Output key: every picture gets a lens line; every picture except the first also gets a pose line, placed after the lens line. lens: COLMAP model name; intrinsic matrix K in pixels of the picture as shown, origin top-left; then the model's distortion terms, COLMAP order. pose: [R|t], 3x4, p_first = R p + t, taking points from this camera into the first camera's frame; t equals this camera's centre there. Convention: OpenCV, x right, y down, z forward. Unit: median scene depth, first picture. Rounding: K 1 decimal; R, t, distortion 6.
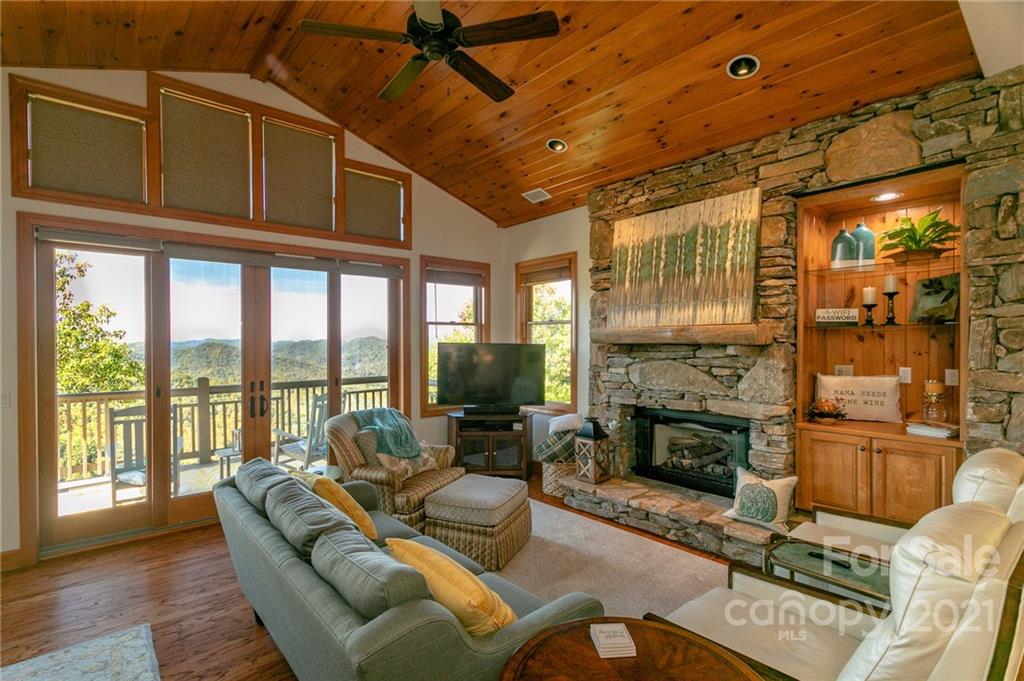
lens RADIAL K [[482.8, 0, 505.1], [0, 482.8, 346.5], [0, 0, 1]] dist [-0.005356, 0.006031]
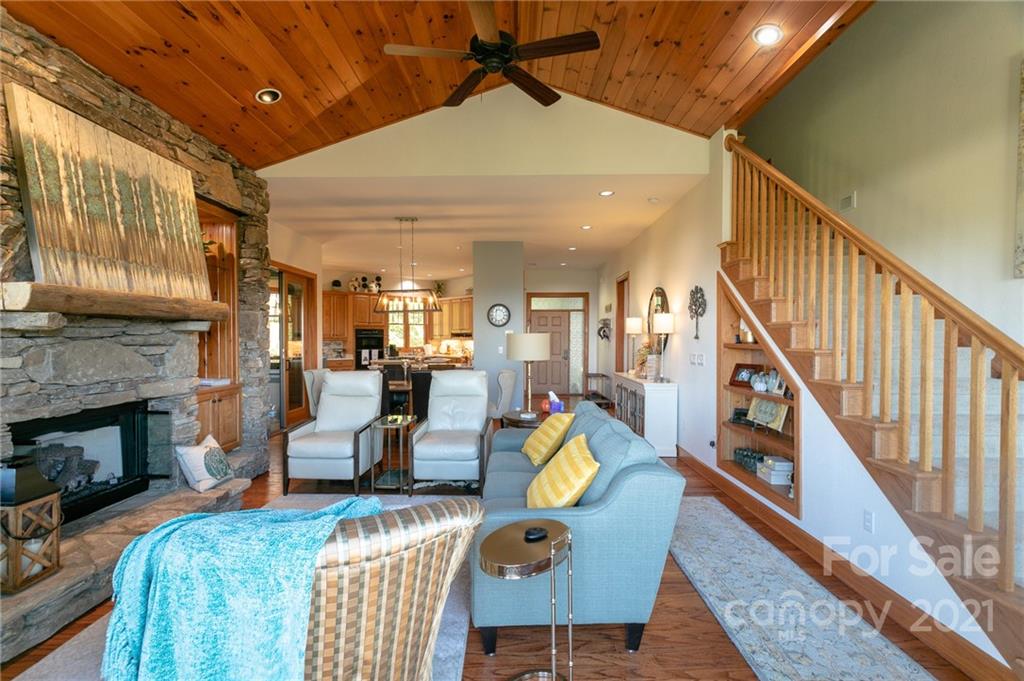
lens RADIAL K [[482.8, 0, 508.2], [0, 482.8, 346.1], [0, 0, 1]] dist [-0.005356, 0.006031]
pose [[-0.752212, -0.007862, 0.658874, -0.566538], [0.010668, 0.999652, 0.024108, 0.026506], [-0.658834, 0.025163, -0.751867, 1.105380]]
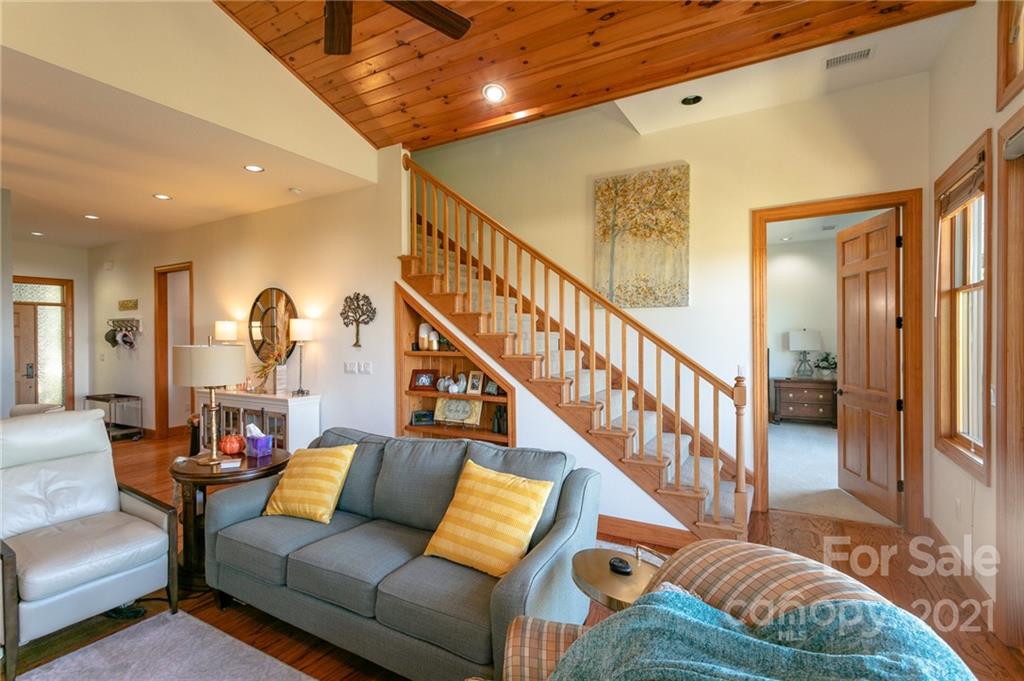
lens RADIAL K [[482.8, 0, 517.0], [0, 482.8, 343.5], [0, 0, 1]] dist [-0.005356, 0.006031]
pose [[-0.941300, 0.011751, -0.337367, -0.108330], [0.004075, 0.999717, 0.023452, 0.008897], [0.337547, 0.020701, -0.941081, 1.129055]]
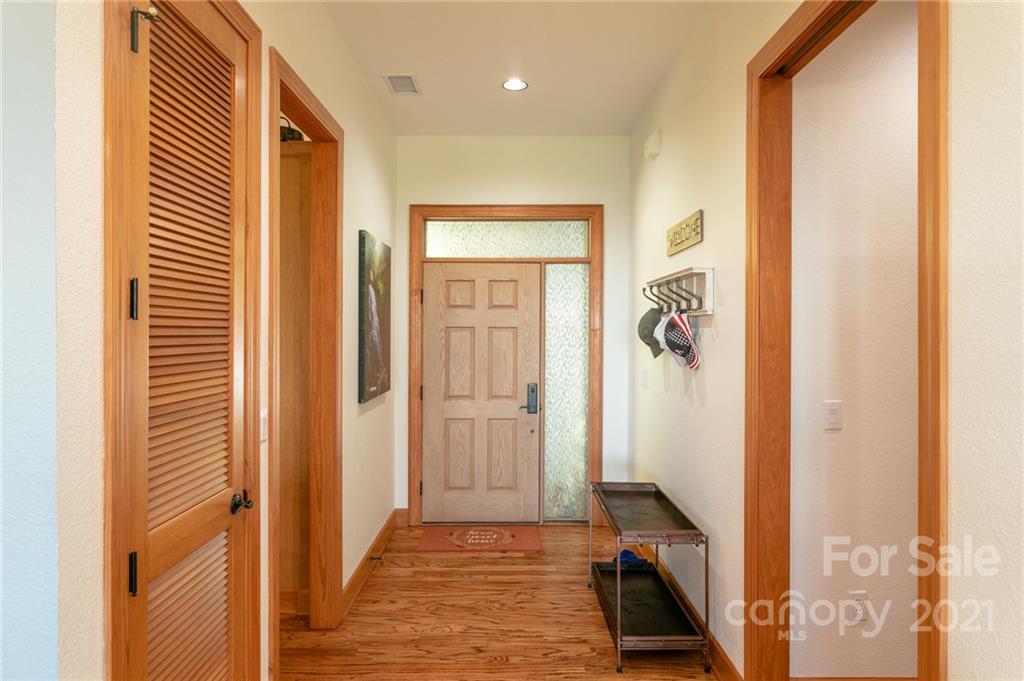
lens RADIAL K [[600.6, 0, 506.8], [0, 600.6, 334.1], [0, 0, 1]] dist [0.006165, 0.000099]
pose [[-0.765255, -0.001000, 0.643726, 0.325001], [0.008732, 0.999891, 0.011933, 0.015406], [-0.643668, 0.014753, -0.765163, -0.307238]]
